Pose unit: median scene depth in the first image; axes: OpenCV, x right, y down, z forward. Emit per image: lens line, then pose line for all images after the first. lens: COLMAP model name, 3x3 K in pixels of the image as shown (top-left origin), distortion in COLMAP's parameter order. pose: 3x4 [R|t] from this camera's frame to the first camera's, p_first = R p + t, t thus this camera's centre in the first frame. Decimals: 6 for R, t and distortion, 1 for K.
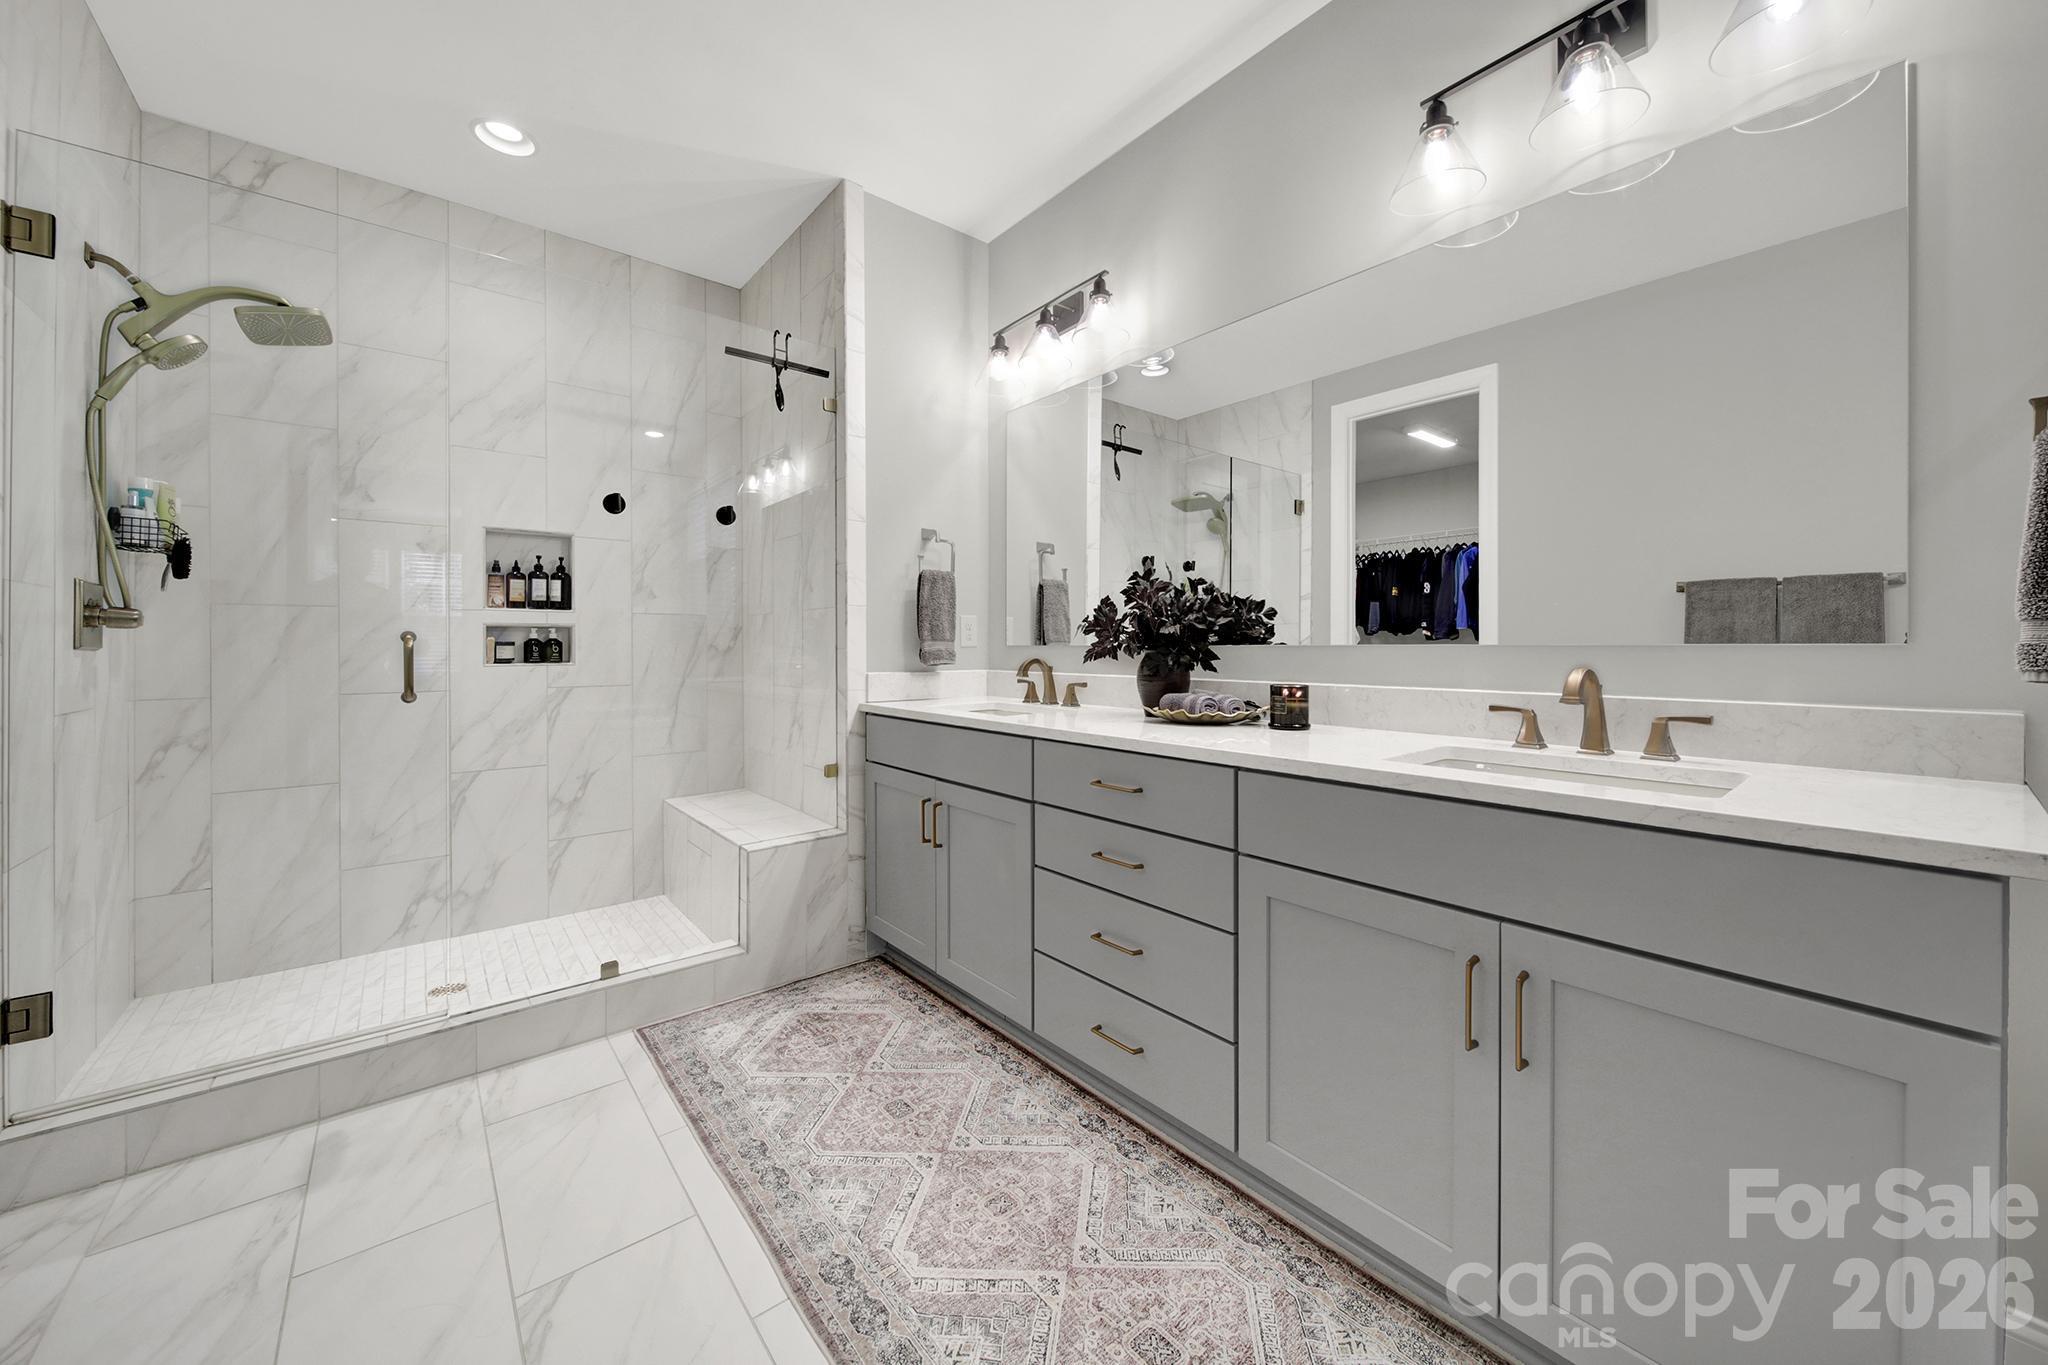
lens RADIAL K [[746.0, 0, 1022.8], [0, 746.0, 673.2], [0, 0, 1]] dist [-0.000260, -0.000535]
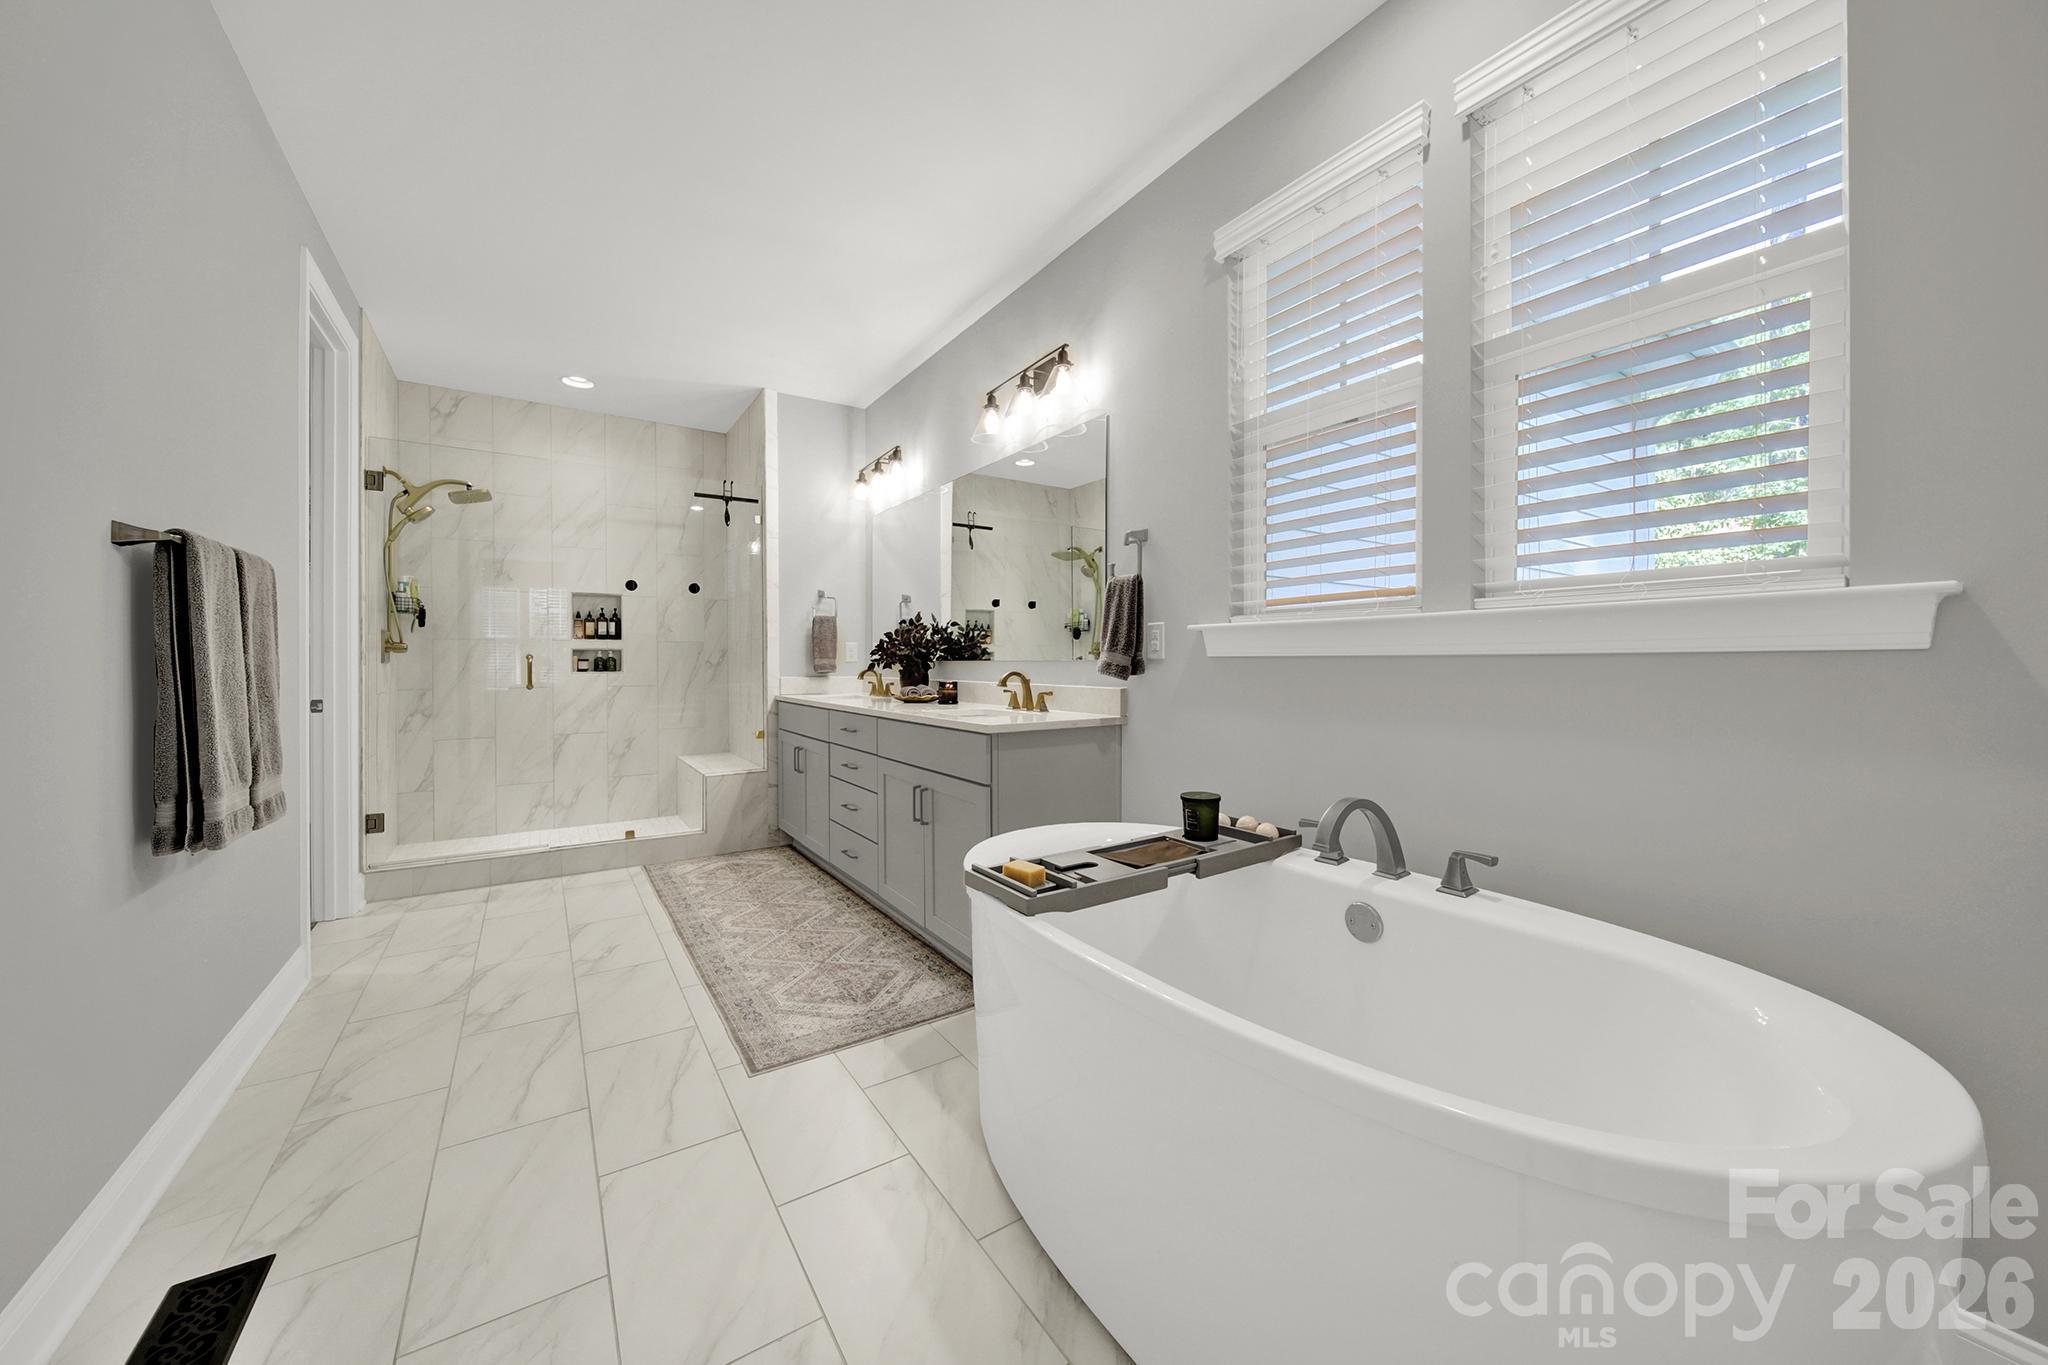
lens RADIAL K [[783.4, 0, 1017.3], [0, 783.4, 691.7], [0, 0, 1]] dist [0.029697, -0.000106]
pose [[0.990541, 0.003377, -0.137175, 0.551436], [-0.002854, 0.999988, 0.004011, 0.023019], [0.137187, -0.003582, 0.990539, -0.671459]]
